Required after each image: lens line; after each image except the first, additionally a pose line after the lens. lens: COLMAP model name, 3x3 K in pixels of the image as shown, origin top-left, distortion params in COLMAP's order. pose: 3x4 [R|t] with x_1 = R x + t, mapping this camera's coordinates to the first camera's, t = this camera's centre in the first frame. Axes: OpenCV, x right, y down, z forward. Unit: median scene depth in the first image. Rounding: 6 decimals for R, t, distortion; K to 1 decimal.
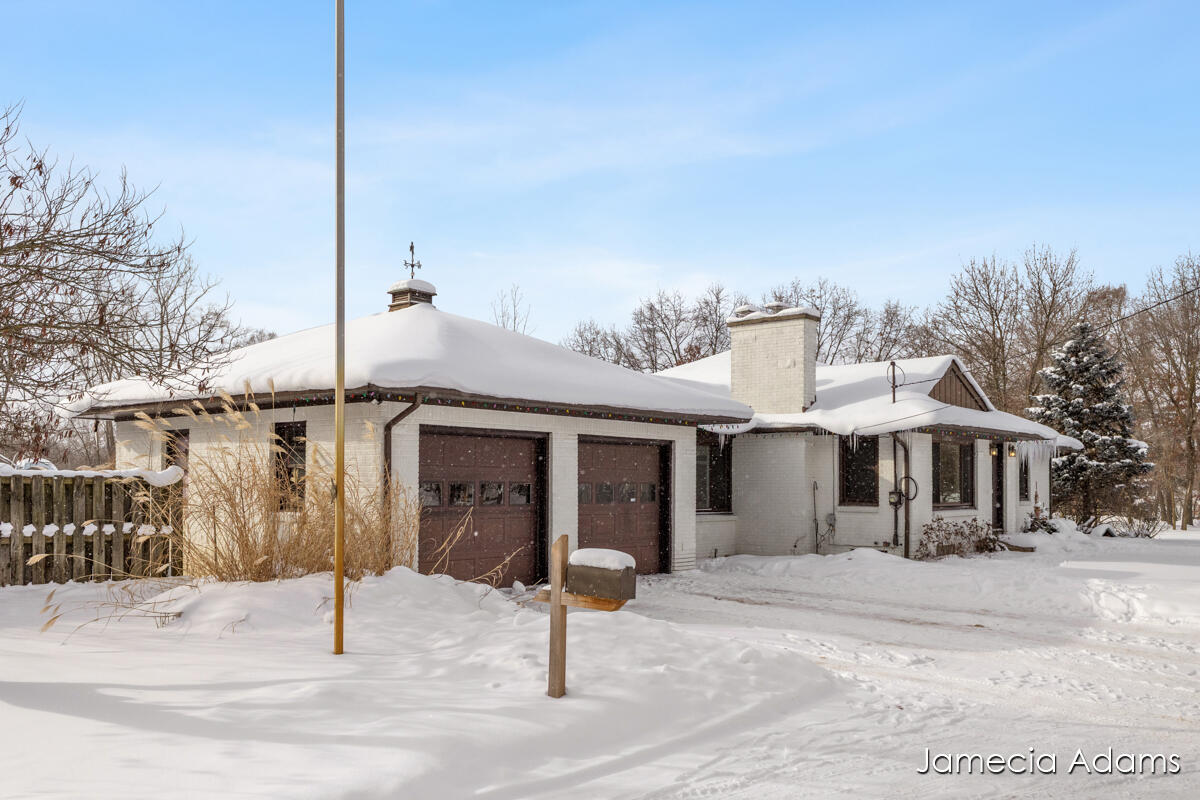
lens RADIAL K [[964.5, 0, 600.0], [0, 964.5, 400.0], [0, 0, 1]] dist [0.001374, -0.010871]
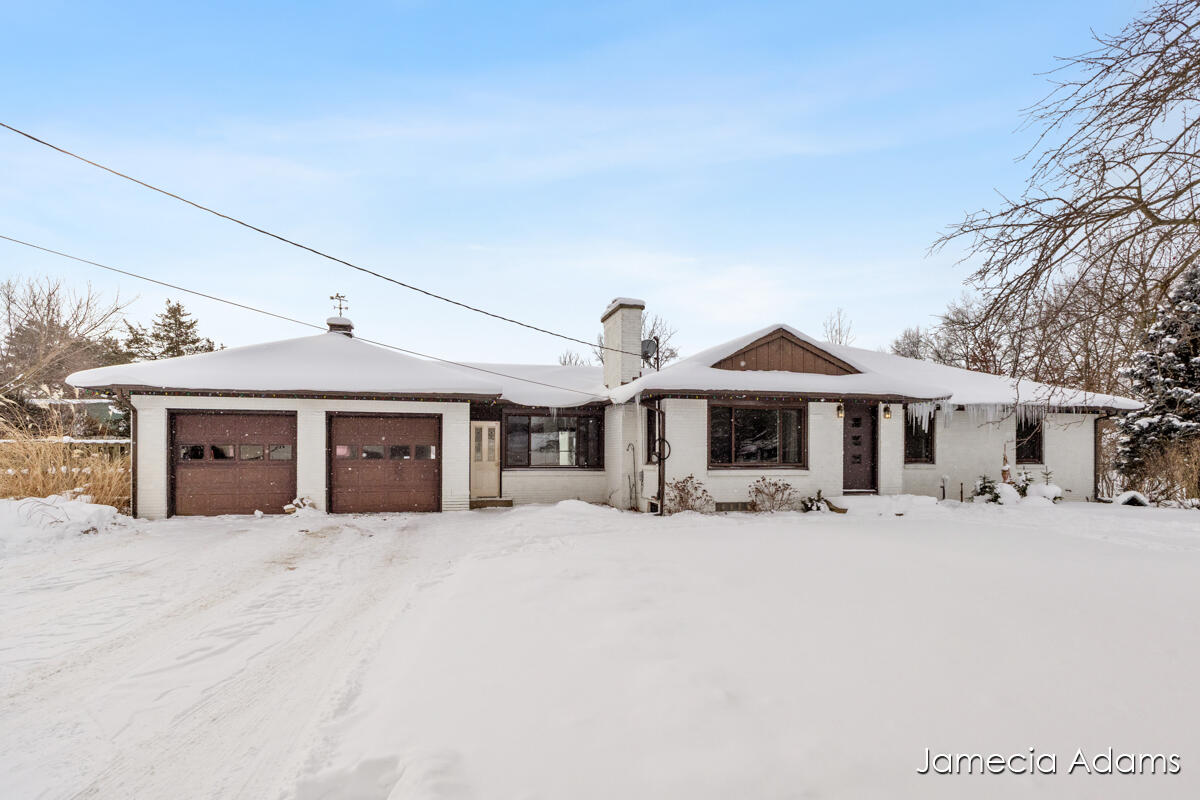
lens RADIAL K [[645.5, 0, 600.0], [0, 645.5, 400.0], [0, 0, 1]] dist [-0.002359, -0.000172]
pose [[0.822872, -0.053941, -0.565661, 0.667989], [0.051677, 0.998463, -0.020038, 0.045506], [0.565873, -0.012743, 0.824394, 0.341522]]
